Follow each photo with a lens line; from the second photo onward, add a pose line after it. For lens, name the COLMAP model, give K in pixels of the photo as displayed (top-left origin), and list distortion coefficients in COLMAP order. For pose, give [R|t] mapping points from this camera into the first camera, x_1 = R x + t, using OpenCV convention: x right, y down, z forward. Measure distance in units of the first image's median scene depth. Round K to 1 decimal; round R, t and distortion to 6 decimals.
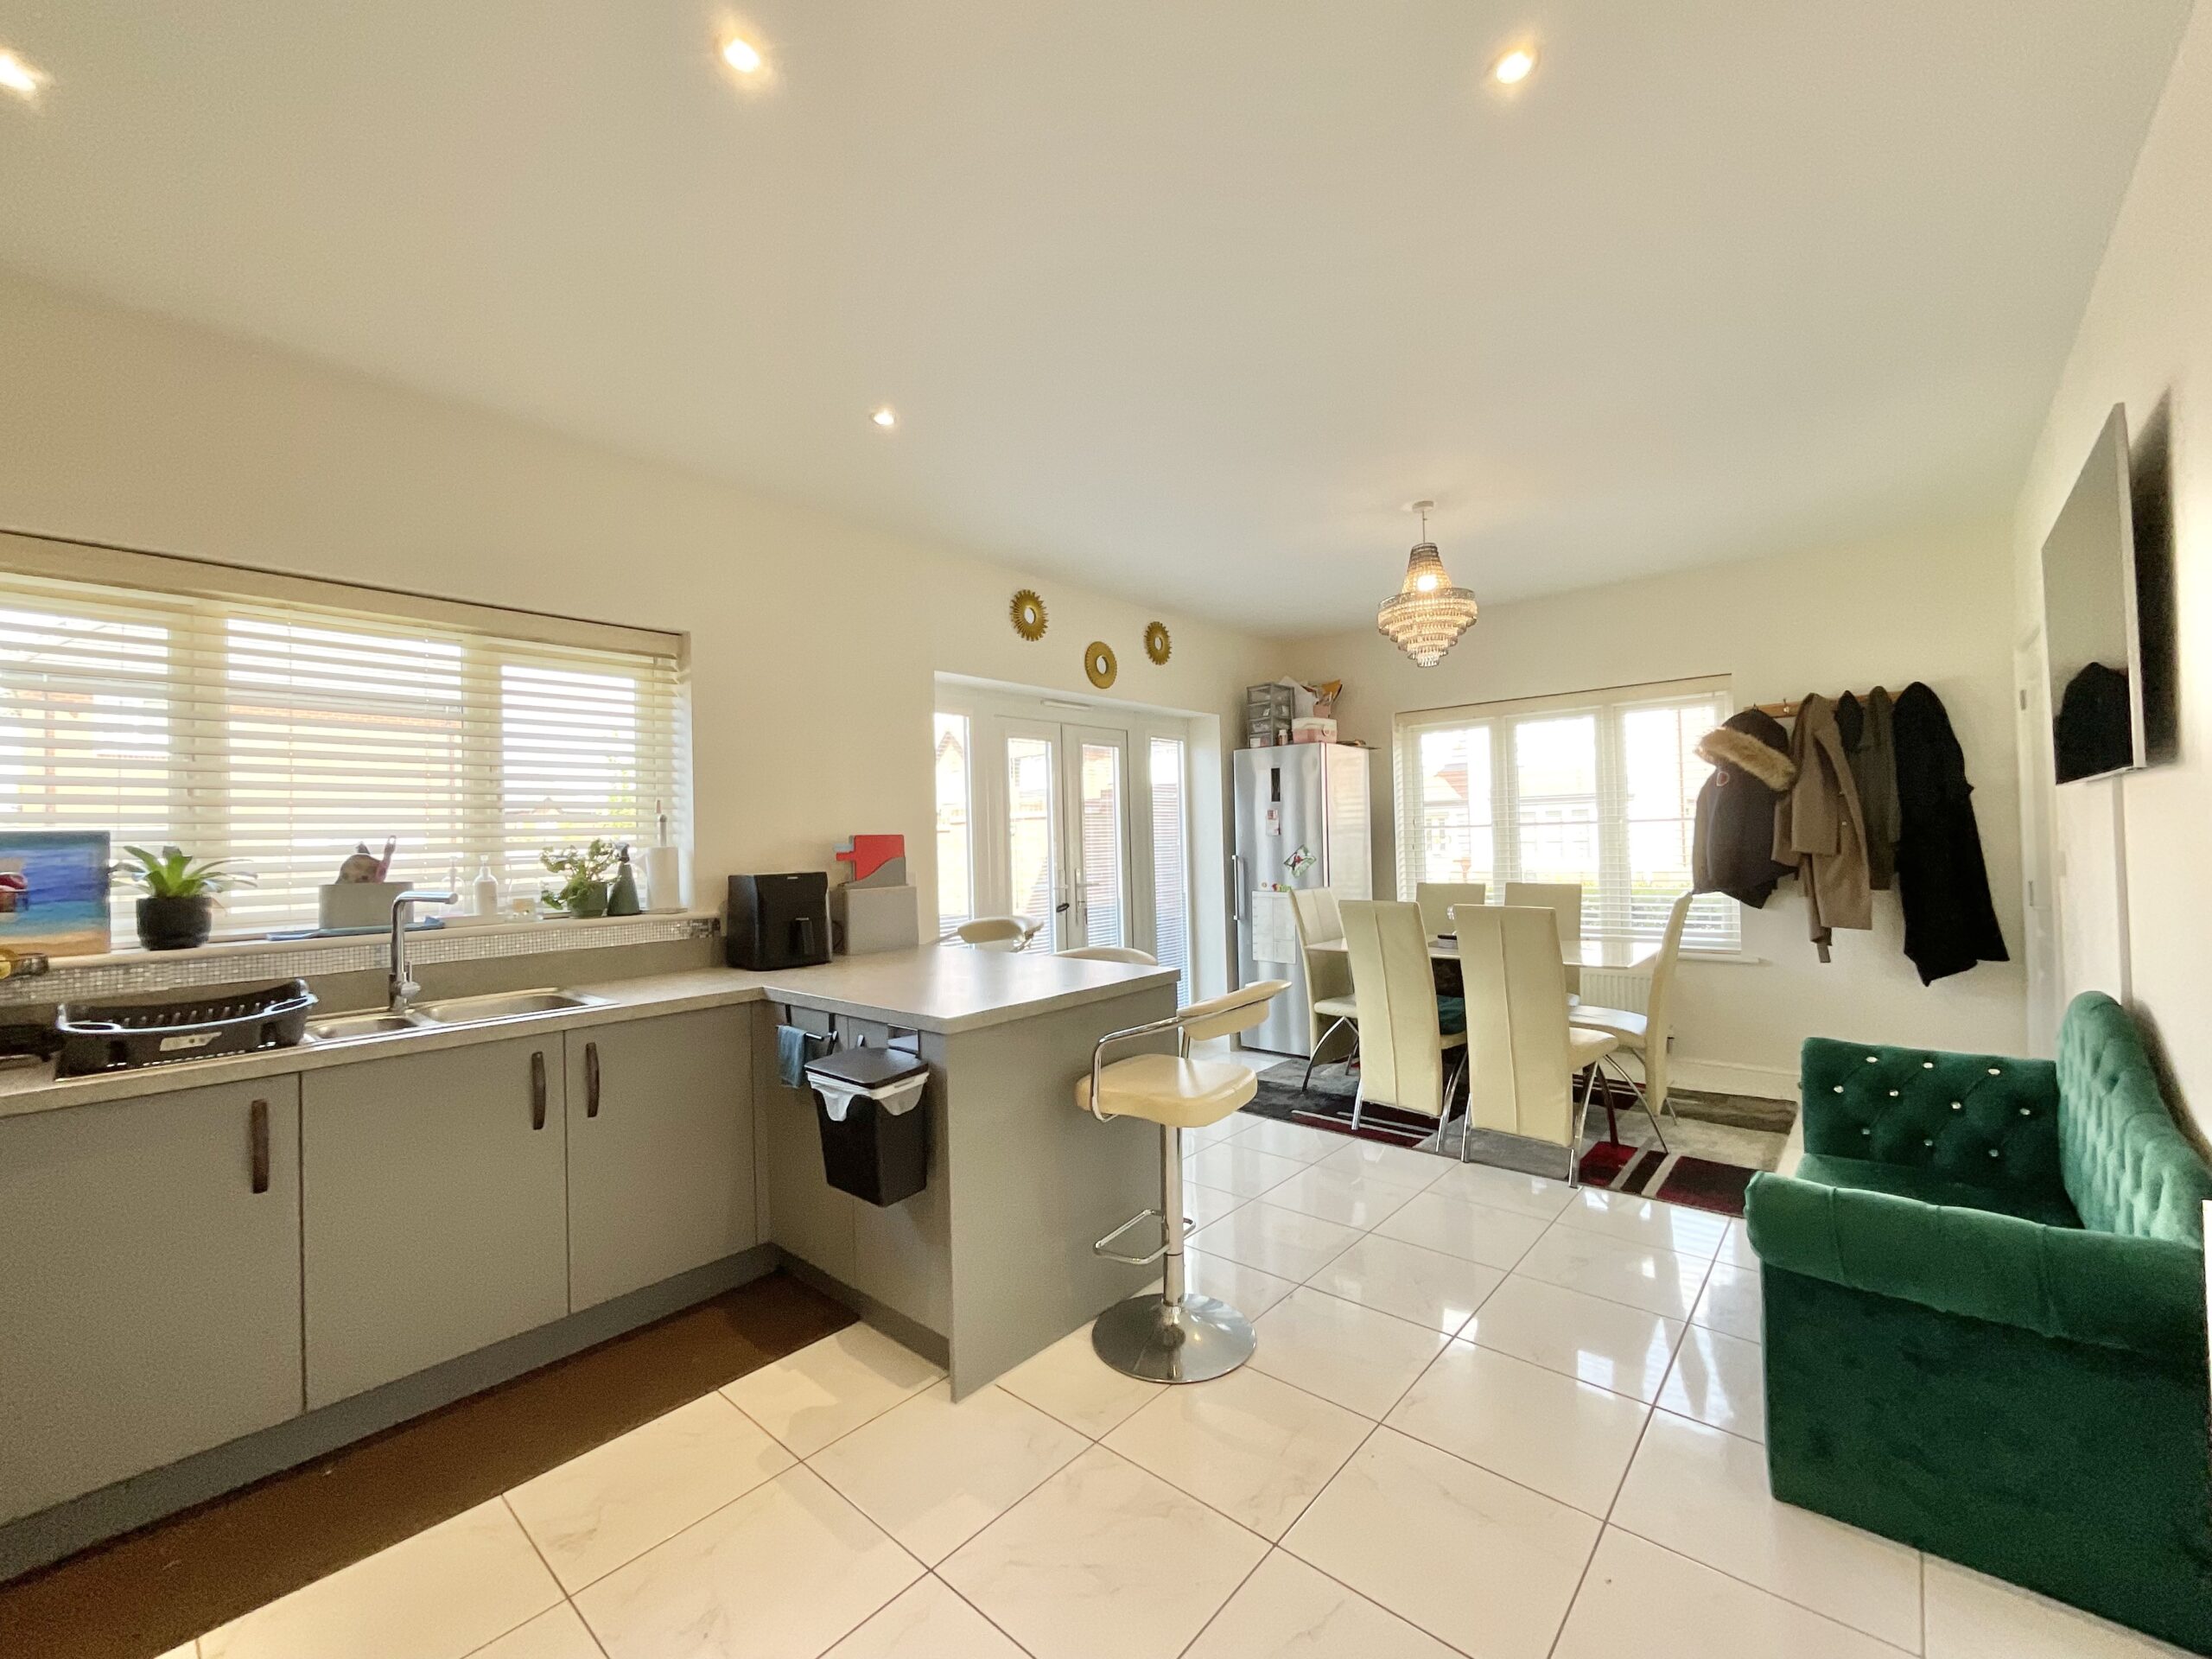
lens RADIAL K [[890.8, 0, 1112.7], [0, 890.8, 830.9], [0, 0, 1]] dist [-0.000172, -0.000796]
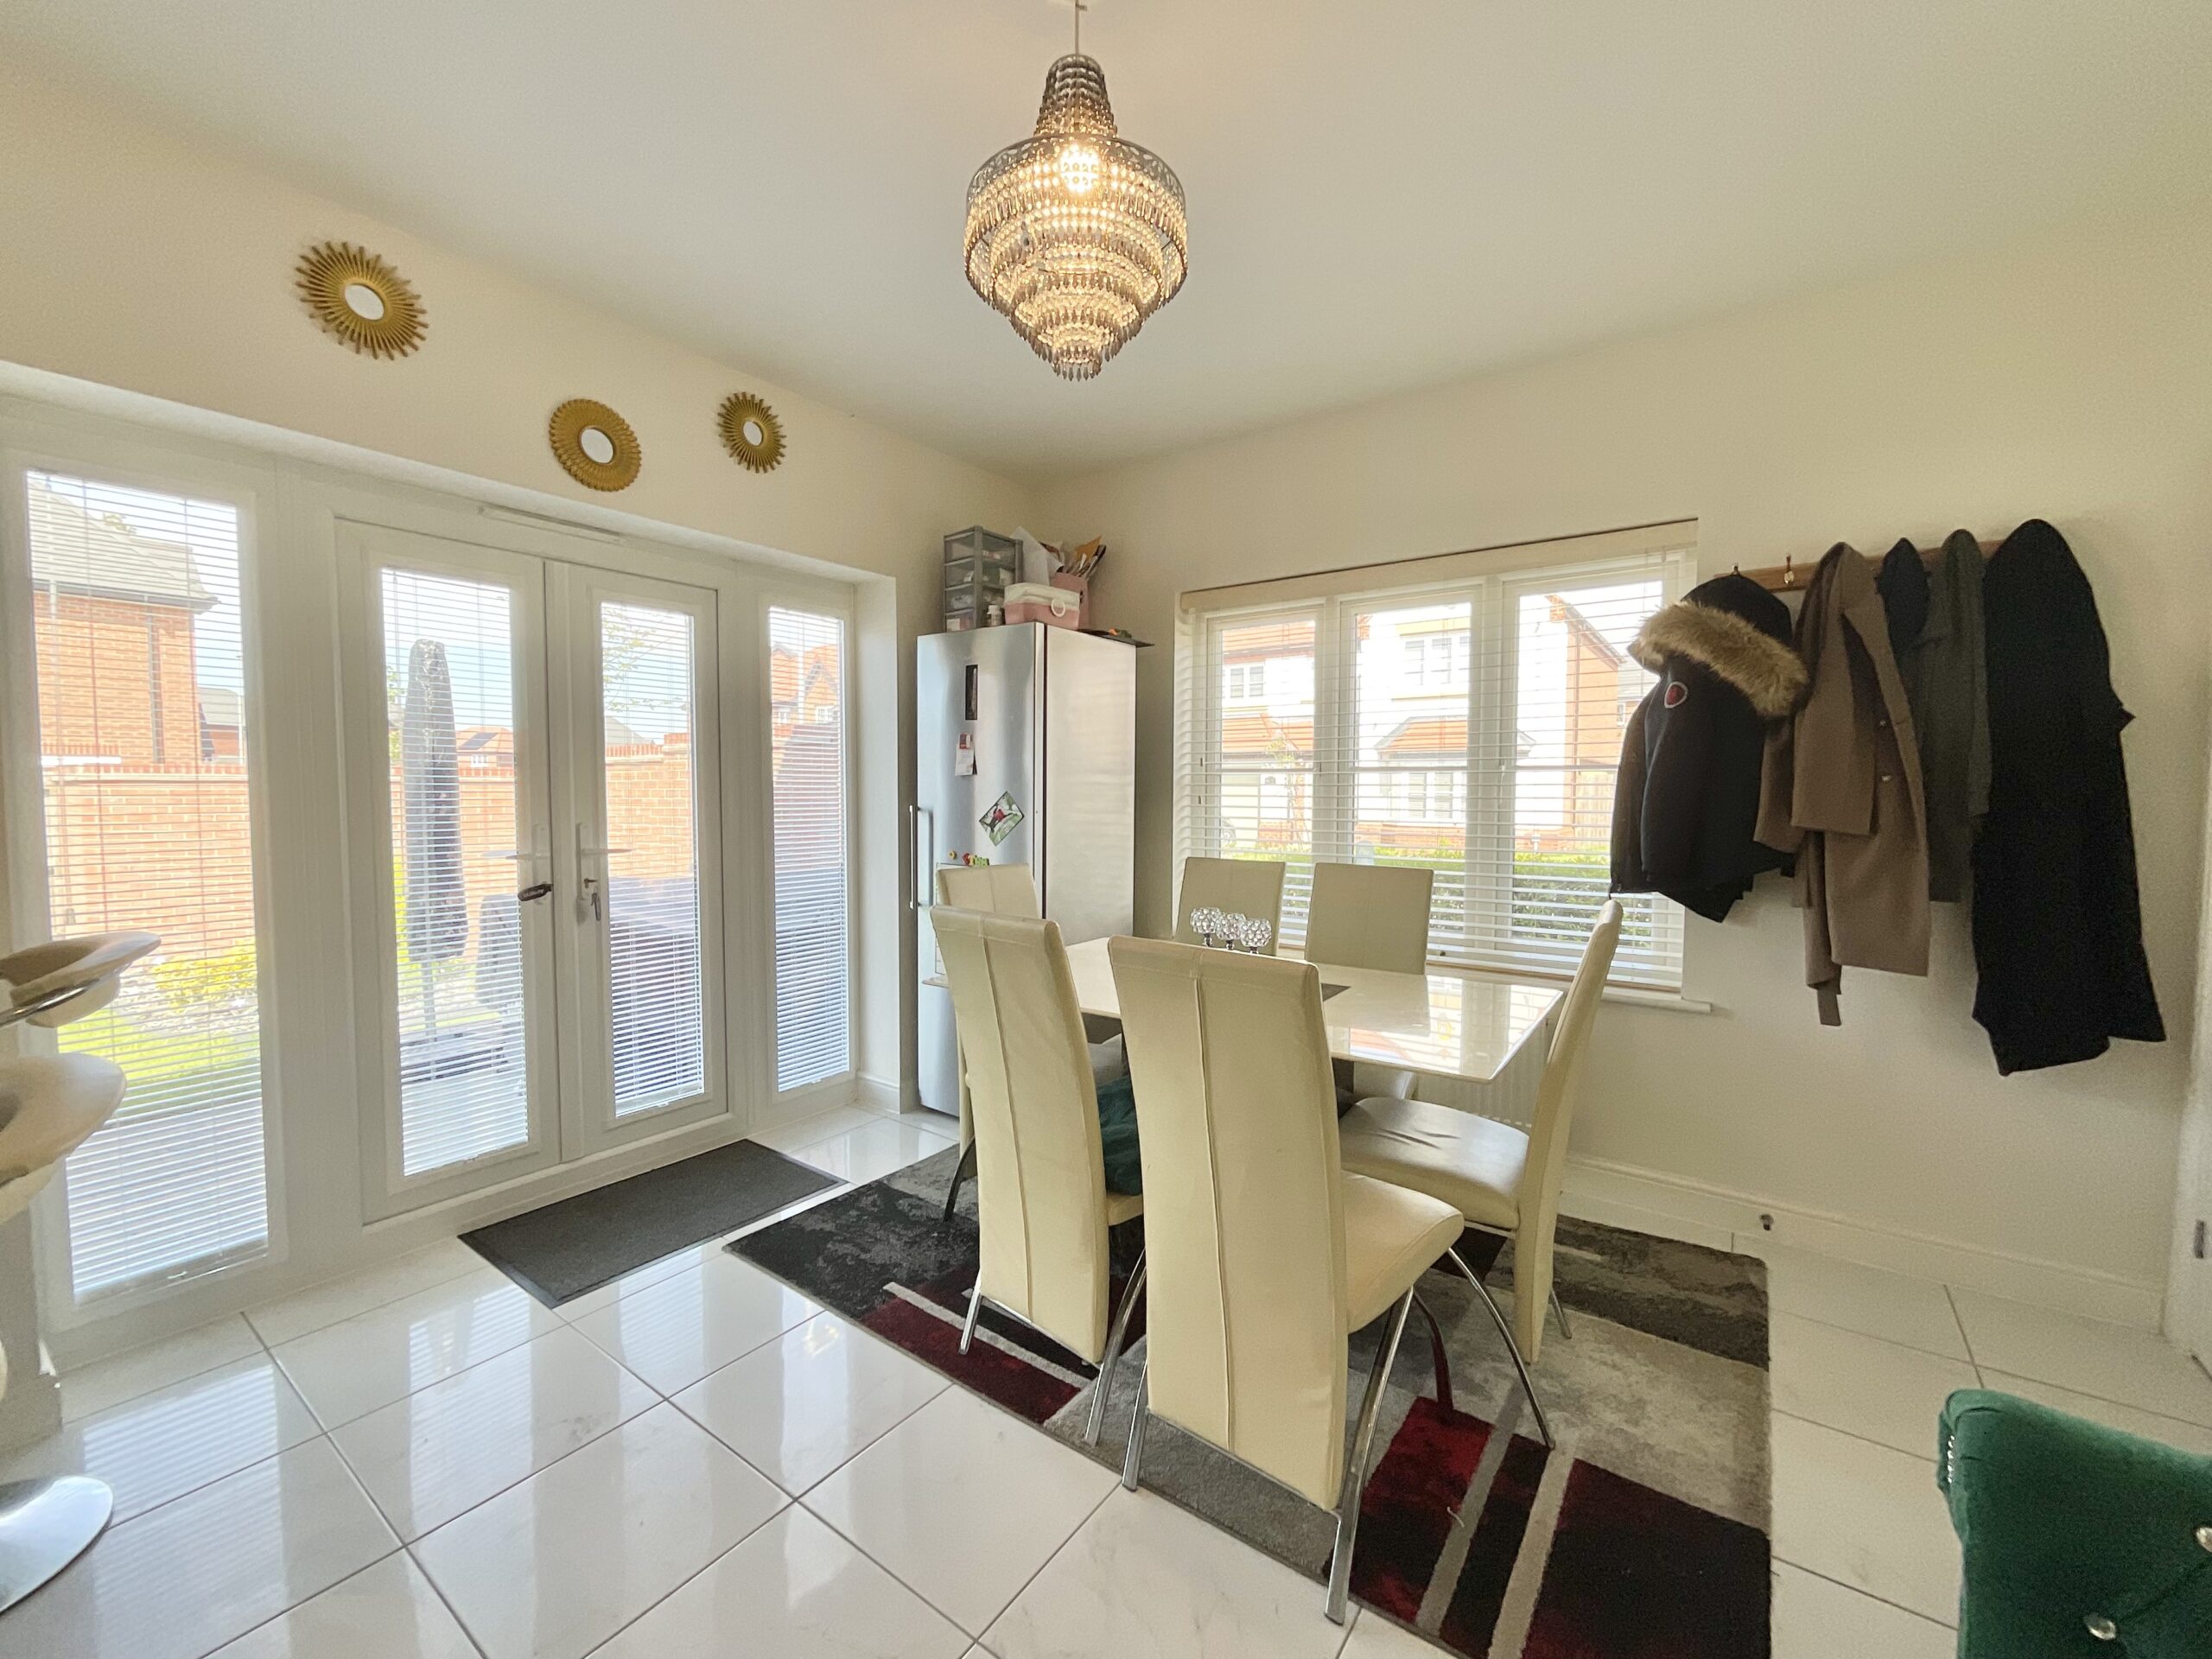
lens RADIAL K [[890.8, 0, 1110.5], [0, 890.8, 827.9], [0, 0, 1]] dist [-0.000172, -0.000796]
pose [[0.995230, 0.024813, 0.094352, 0.289529], [-0.030175, 0.997984, 0.055829, 0.005294], [-0.092776, -0.058410, 0.993972, 0.487692]]
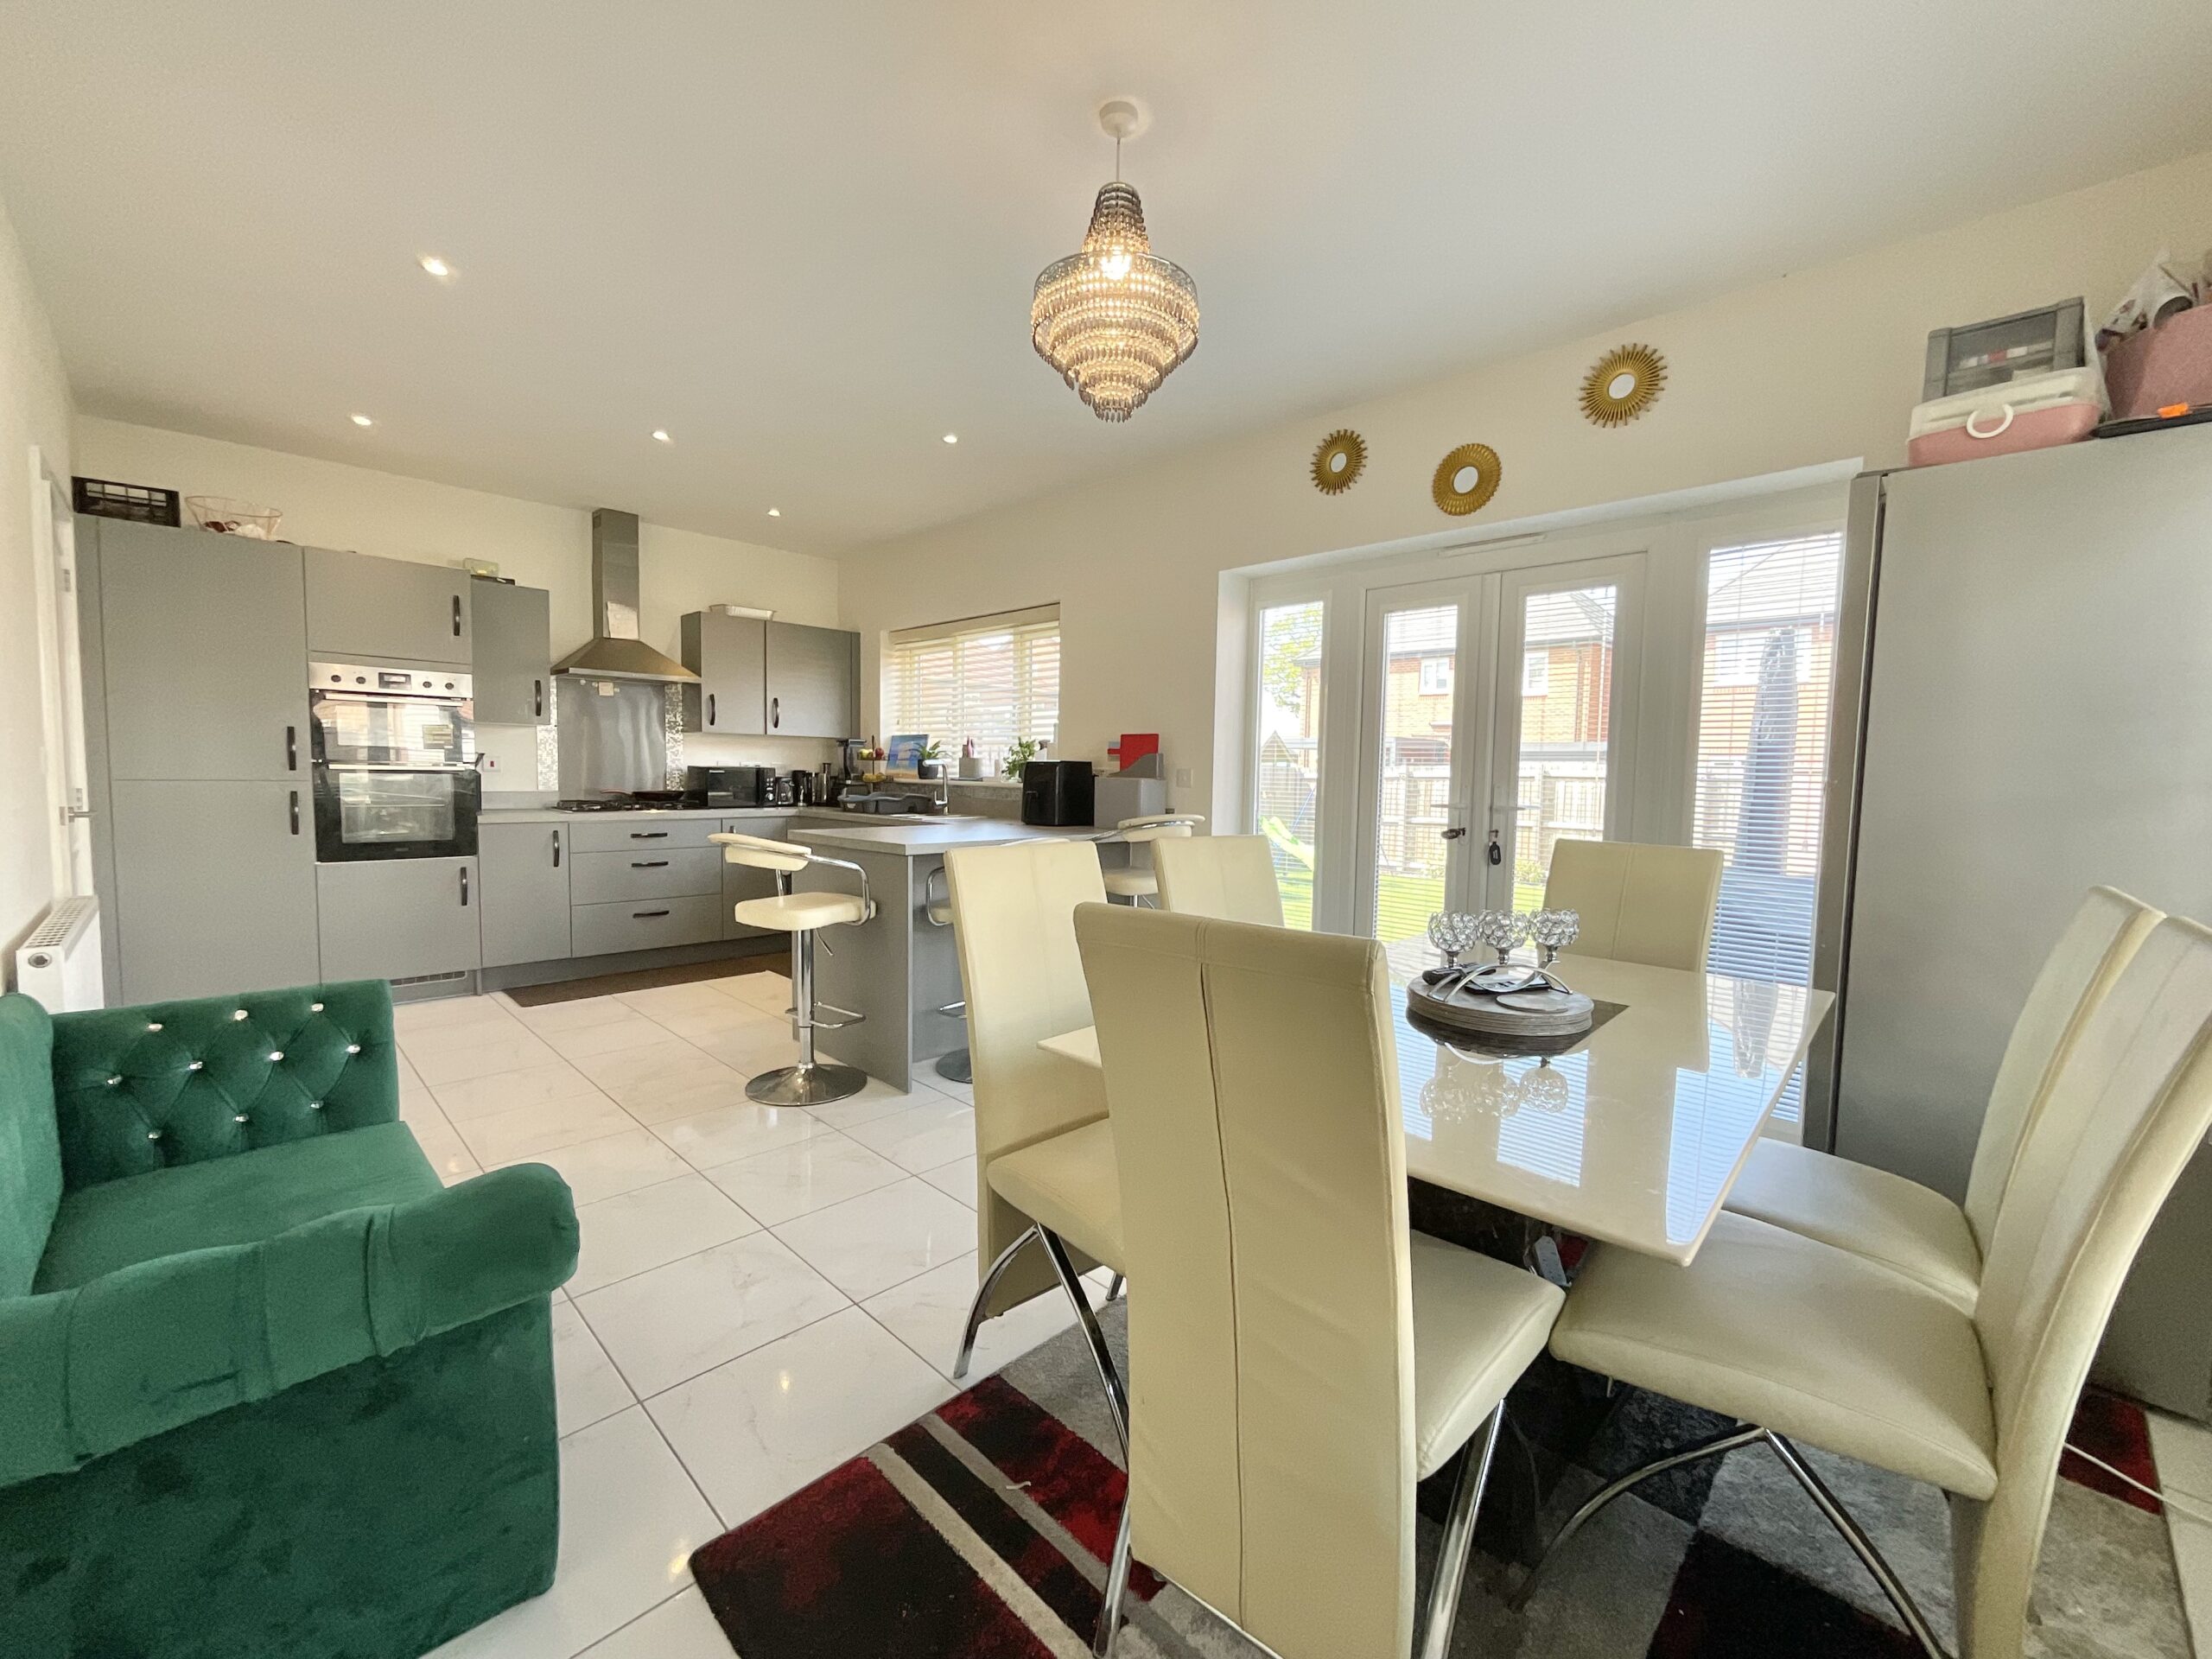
lens RADIAL K [[890.8, 0, 1111.3], [0, 890.8, 834.9], [0, 0, 1]] dist [-0.000172, -0.000796]
pose [[-0.051037, 0.098205, -0.993857, 0.804176], [-0.003691, 0.995128, 0.098520, 0.018394], [0.998690, 0.008697, -0.050425, 0.883631]]
